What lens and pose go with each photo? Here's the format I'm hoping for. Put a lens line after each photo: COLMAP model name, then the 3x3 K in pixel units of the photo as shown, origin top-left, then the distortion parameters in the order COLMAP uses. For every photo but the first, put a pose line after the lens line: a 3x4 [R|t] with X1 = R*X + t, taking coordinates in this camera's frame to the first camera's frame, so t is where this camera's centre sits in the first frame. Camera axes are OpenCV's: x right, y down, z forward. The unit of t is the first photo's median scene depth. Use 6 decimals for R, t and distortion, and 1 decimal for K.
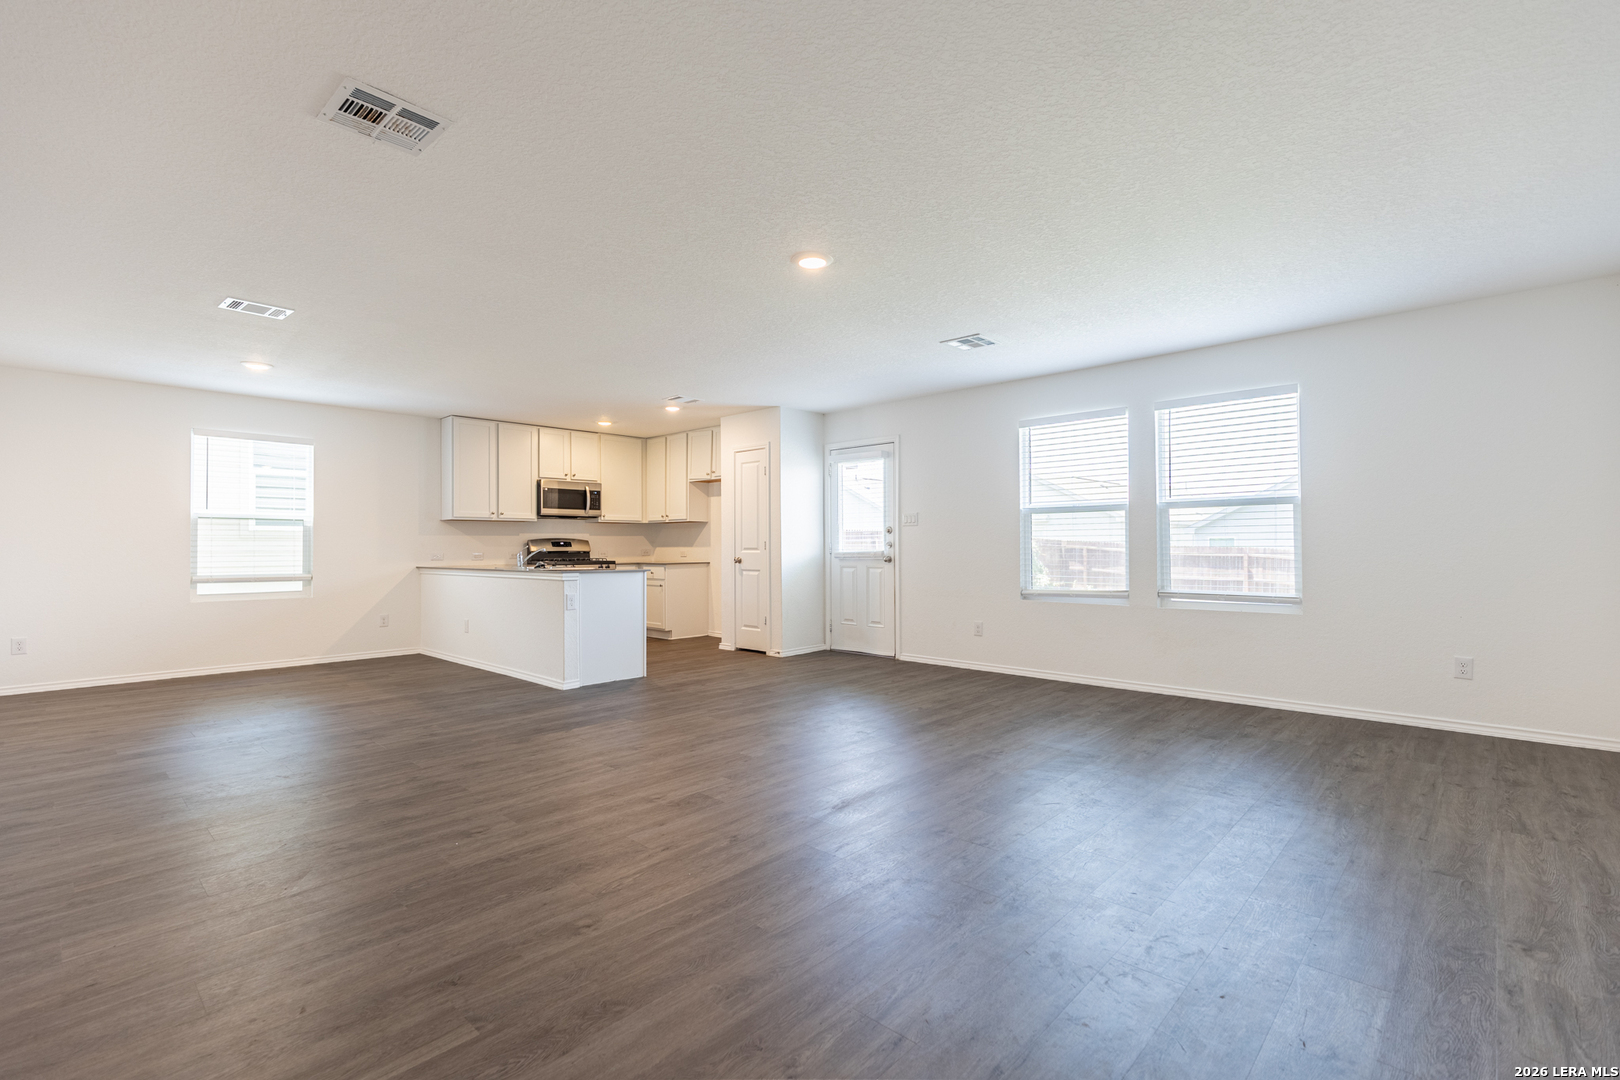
lens RADIAL K [[720.7, 0, 809.4], [0, 720.7, 534.6], [0, 0, 1]] dist [-0.000498, 0.000208]
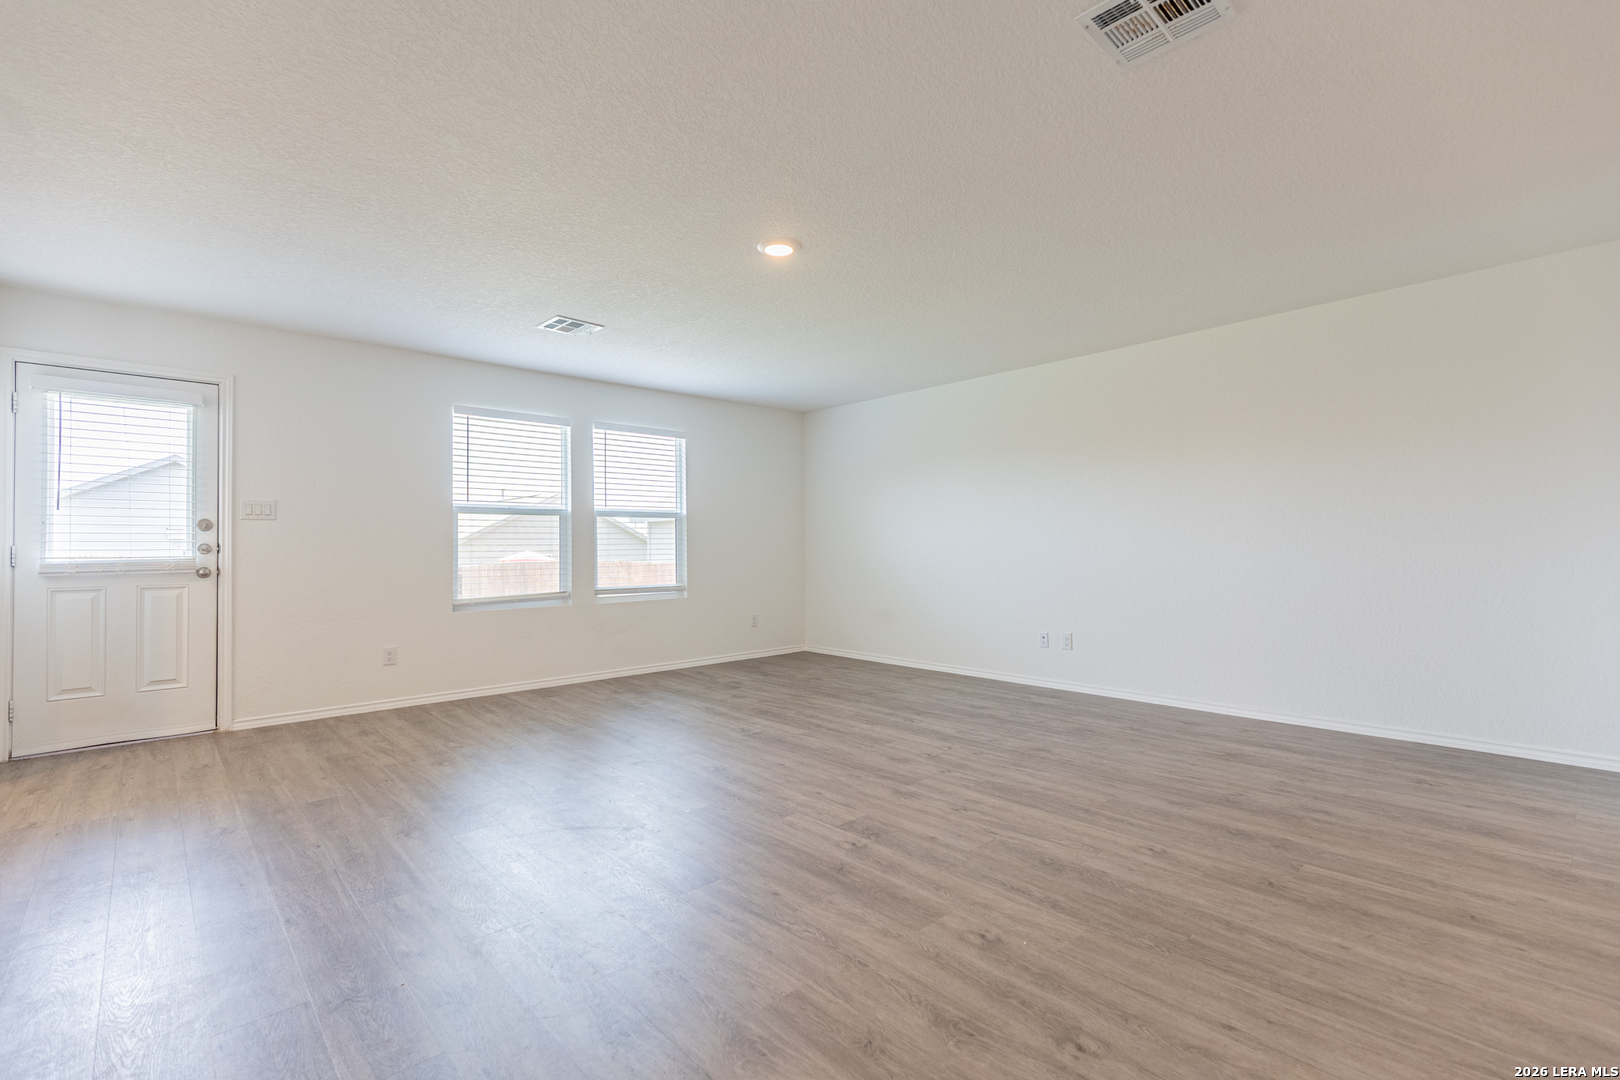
lens RADIAL K [[731.4, 0, 810.0], [0, 731.4, 540.0], [0, 0, 1]] dist [0.004697, -0.000276]
pose [[0.076911, 0.014252, 0.996936, -0.432633], [-0.008485, 0.999871, -0.013639, 0.009690], [-0.997002, -0.007410, 0.077022, 0.399901]]
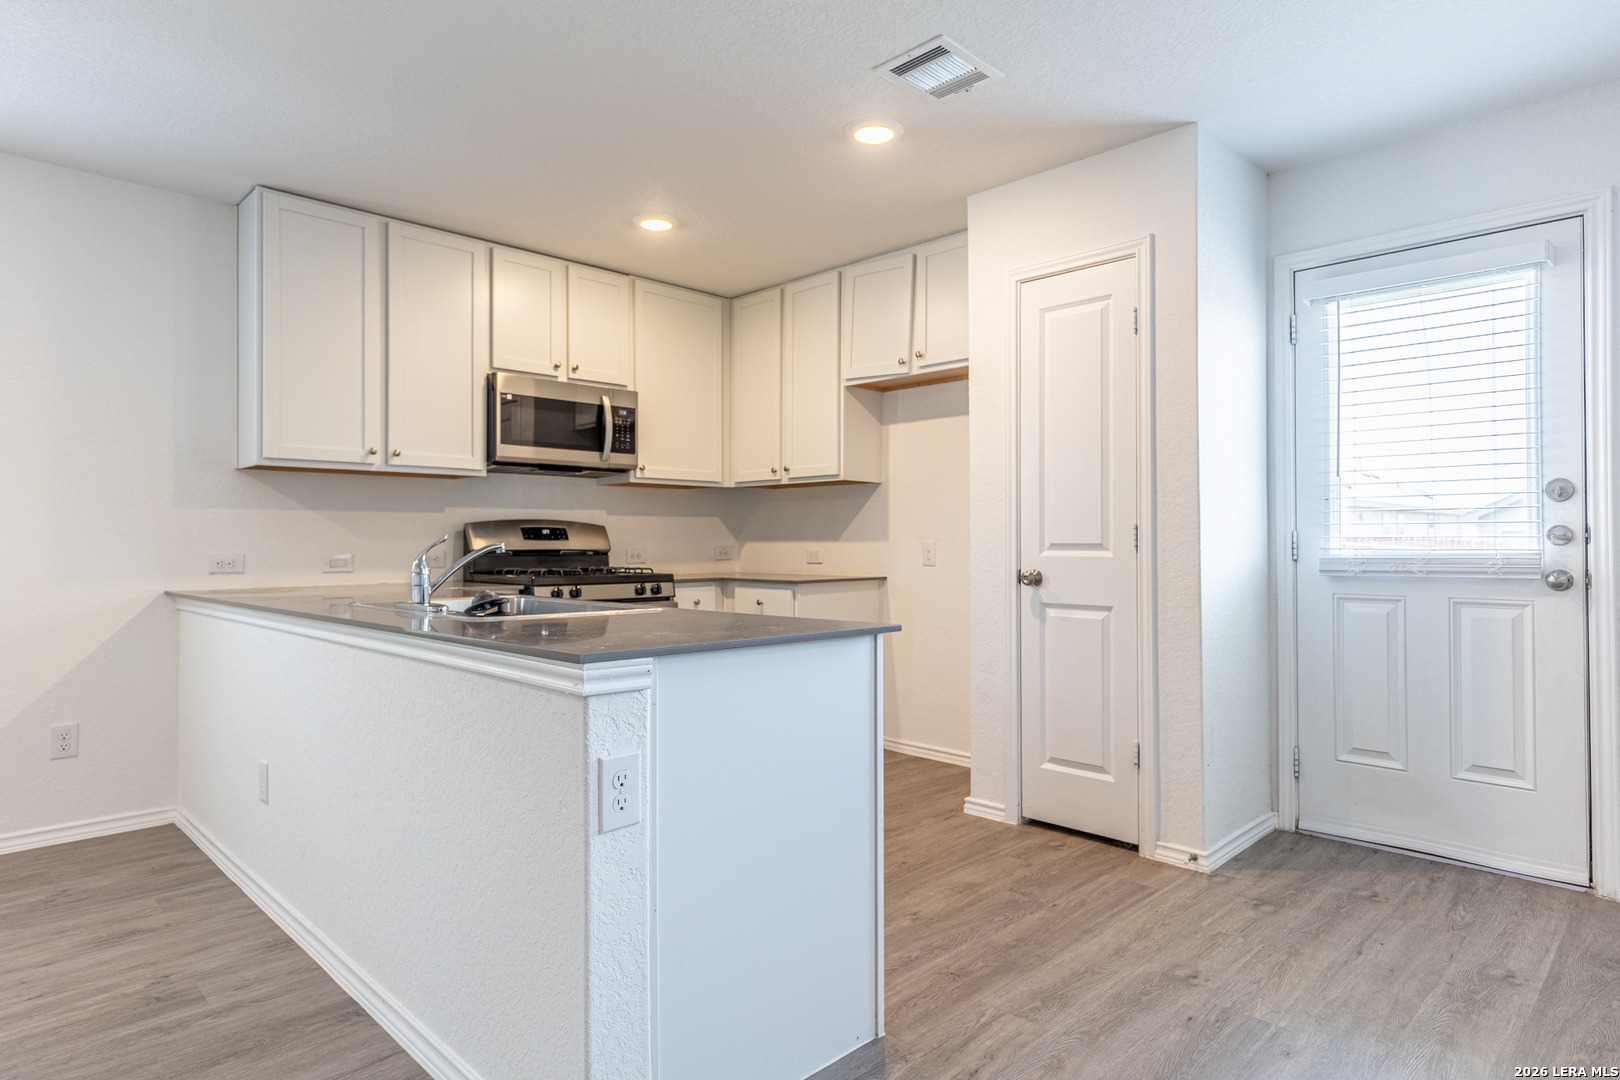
lens RADIAL K [[910.7, 0, 810.3], [0, 910.7, 530.2], [0, 0, 1]] dist [0.000379, 0.000189]
pose [[0.999469, 0.002464, -0.032487, -0.193031], [-0.002338, 0.999990, 0.003914, 0.010046], [0.032496, -0.003836, 0.999465, 0.532284]]
